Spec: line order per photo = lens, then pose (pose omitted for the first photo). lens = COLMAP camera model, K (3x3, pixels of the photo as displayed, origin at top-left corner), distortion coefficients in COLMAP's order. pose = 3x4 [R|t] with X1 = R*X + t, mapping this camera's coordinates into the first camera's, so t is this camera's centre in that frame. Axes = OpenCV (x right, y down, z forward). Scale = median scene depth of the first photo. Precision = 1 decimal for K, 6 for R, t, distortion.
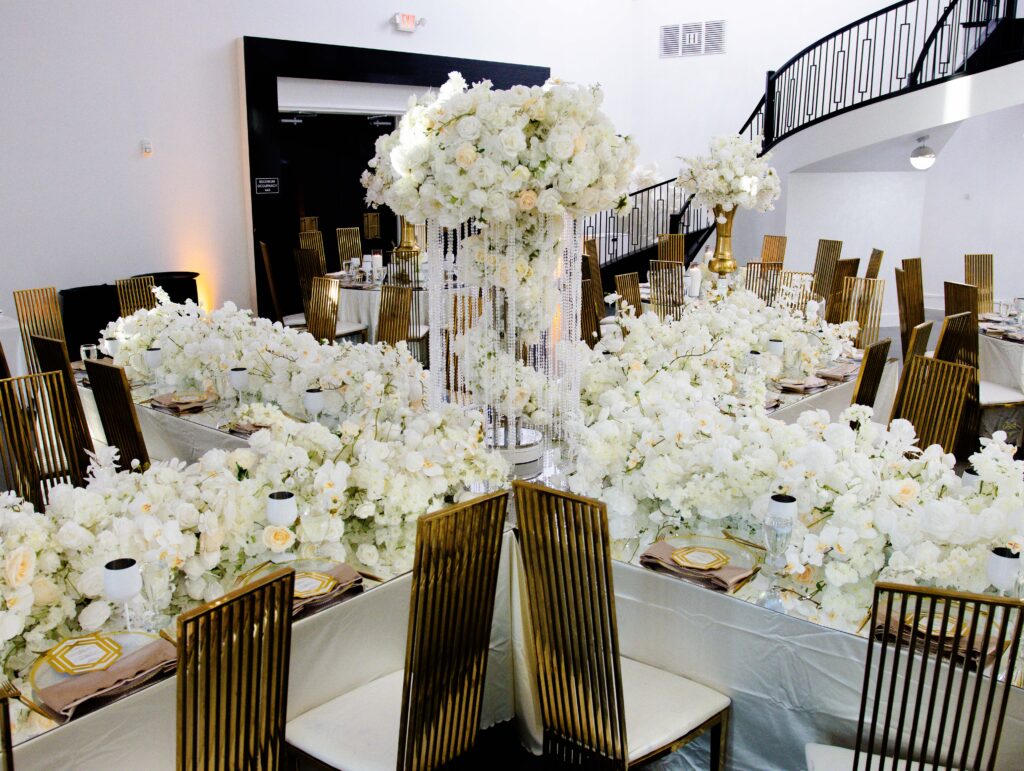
lens RADIAL K [[986.1, 0, 512.0], [0, 986.1, 385.5], [0, 0, 1]] dist [-0.089972, 0.003294]
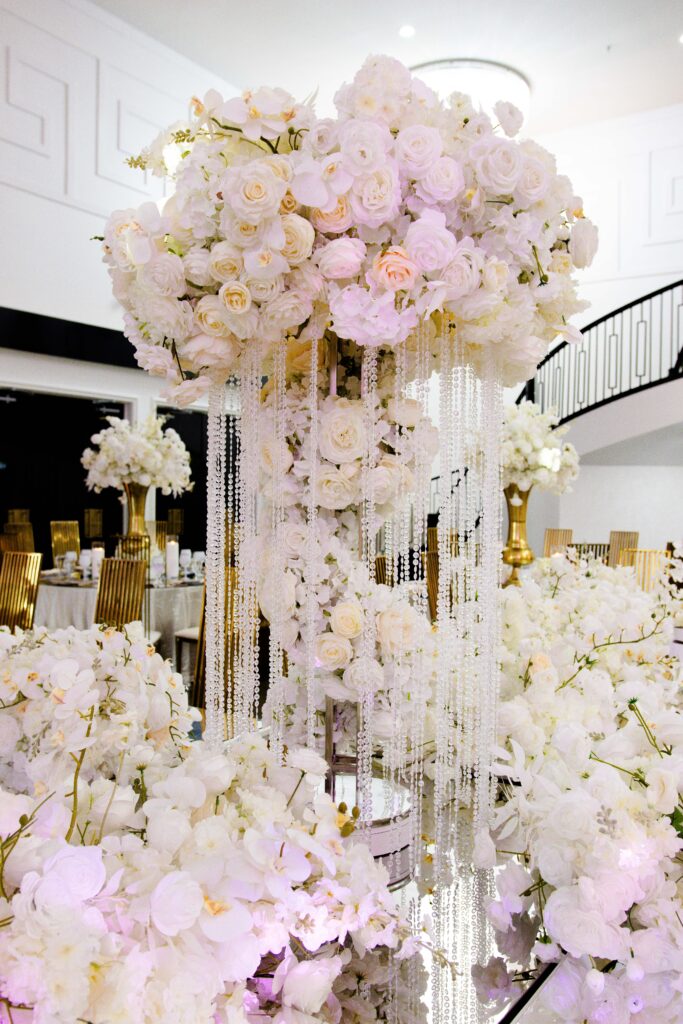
lens RADIAL K [[912.2, 0, 341.5], [0, 912.2, 512.0], [0, 0, 1]] dist [-0.037112, 0.001027]
pose [[0.992326, 0.009841, 0.123255, -0.032394], [0.016512, 0.977353, -0.210971, 0.003287], [-0.122540, 0.211388, 0.969690, 0.254819]]
